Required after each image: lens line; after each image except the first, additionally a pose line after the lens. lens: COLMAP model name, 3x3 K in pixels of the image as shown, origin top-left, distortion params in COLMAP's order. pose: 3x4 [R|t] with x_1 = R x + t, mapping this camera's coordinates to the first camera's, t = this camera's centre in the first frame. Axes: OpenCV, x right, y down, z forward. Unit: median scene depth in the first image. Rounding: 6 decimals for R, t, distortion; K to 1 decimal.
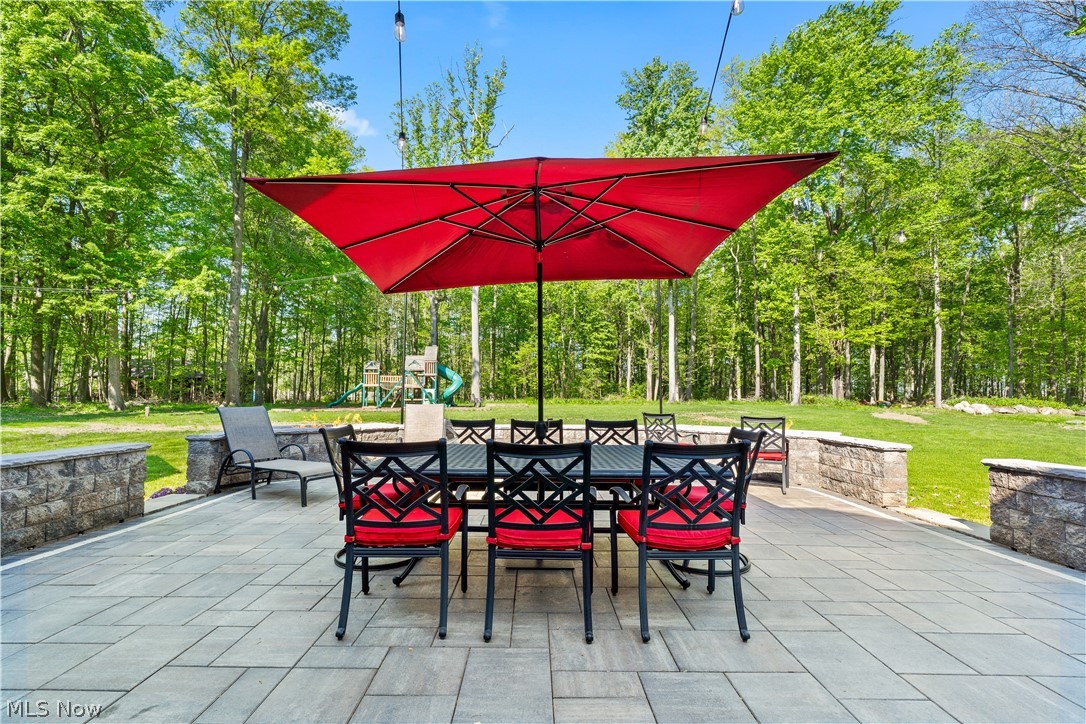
lens RADIAL K [[493.7, 0, 540.8], [0, 493.7, 371.7], [0, 0, 1]] dist [-0.004351, -0.000247]
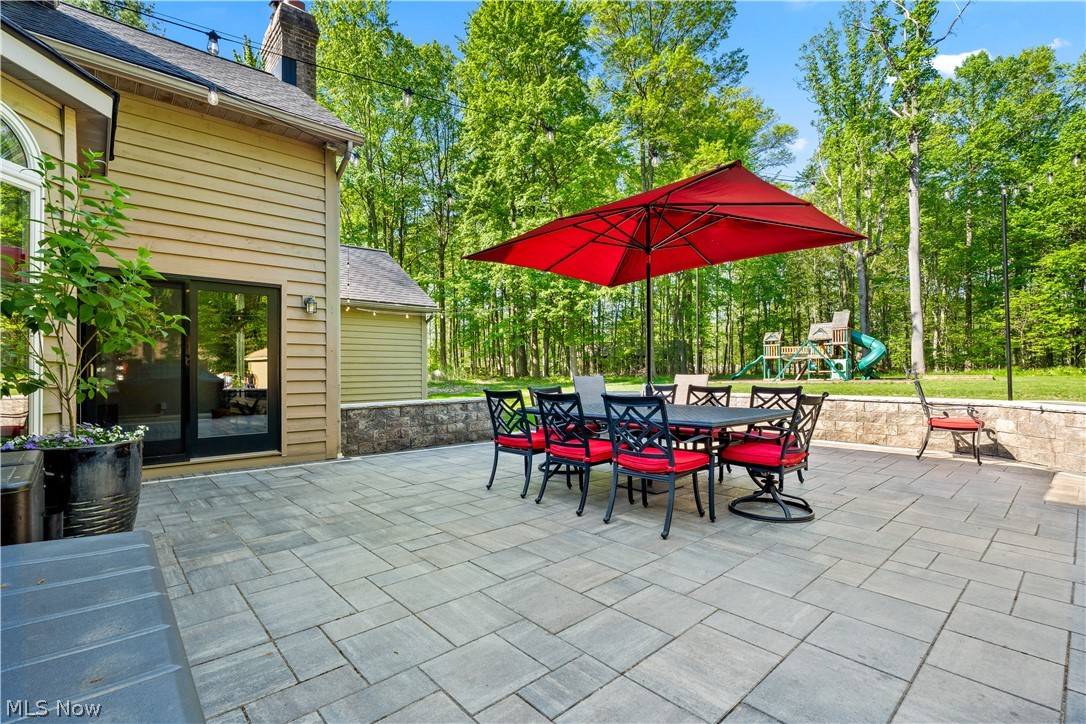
lens RADIAL K [[498.9, 0, 537.2], [0, 498.9, 365.0], [0, 0, 1]] dist [0.002104, 0.000127]
pose [[0.667089, -0.021640, -0.744664, 0.105403], [0.051894, 0.998500, 0.017471, 0.001281], [0.743169, -0.050298, 0.667211, -0.015226]]
